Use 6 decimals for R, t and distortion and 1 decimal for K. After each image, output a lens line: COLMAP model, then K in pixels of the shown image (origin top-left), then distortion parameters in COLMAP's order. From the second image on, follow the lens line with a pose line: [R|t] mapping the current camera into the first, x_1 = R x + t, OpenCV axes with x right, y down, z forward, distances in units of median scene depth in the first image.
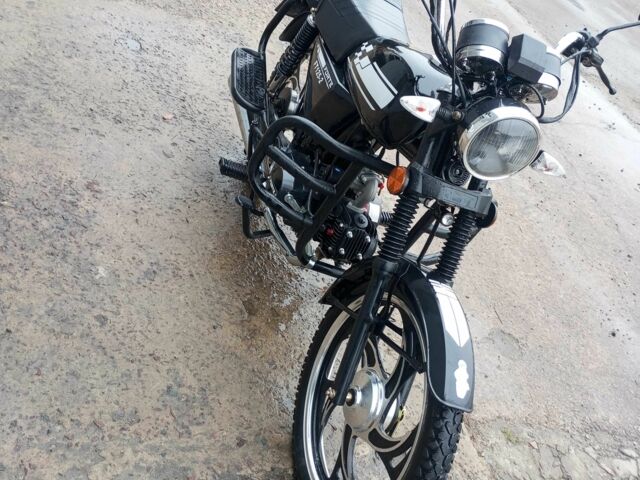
lens RADIAL K [[693.5, 0, 321.0], [0, 693.5, 236.3], [0, 0, 1]] dist [0.062544, 0.000000]
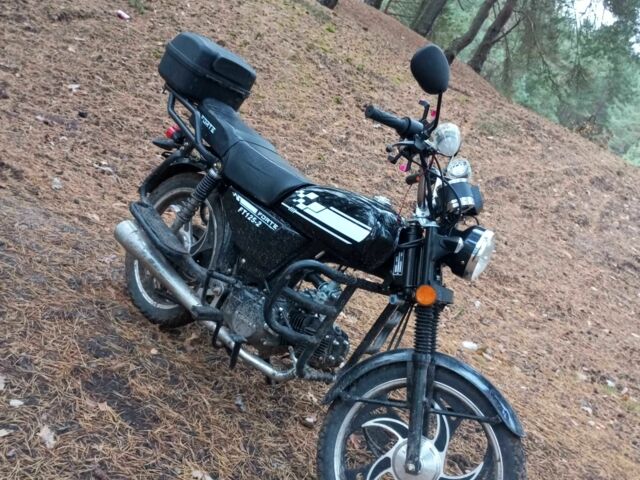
lens RADIAL K [[693.5, 0, 323.4], [0, 693.5, 239.6], [0, 0, 1]] dist [0.062544, 0.000000]
pose [[0.841077, -0.173741, 0.512254, -0.551050], [0.230231, 0.971933, -0.048370, -0.119748], [-0.489473, 0.158619, 0.857471, -0.082401]]
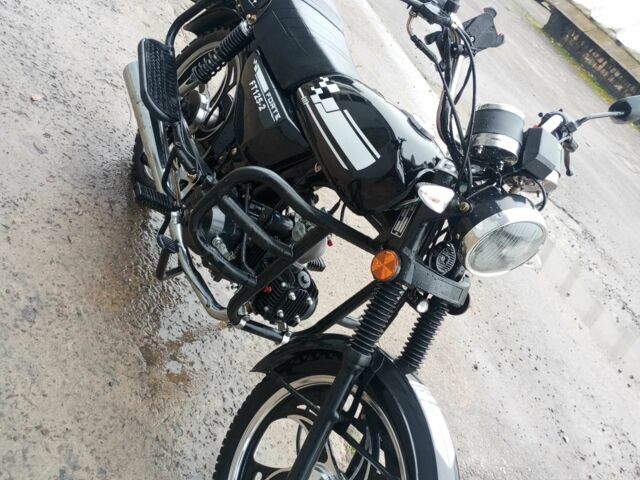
lens RADIAL K [[693.5, 0, 314.2], [0, 693.5, 237.2], [0, 0, 1]] dist [0.062544, 0.000000]
pose [[0.957544, 0.087234, 0.274771, -0.171318], [-0.103835, 0.993510, 0.046433, -0.114871], [-0.268937, -0.072993, 0.960388, 0.139216]]
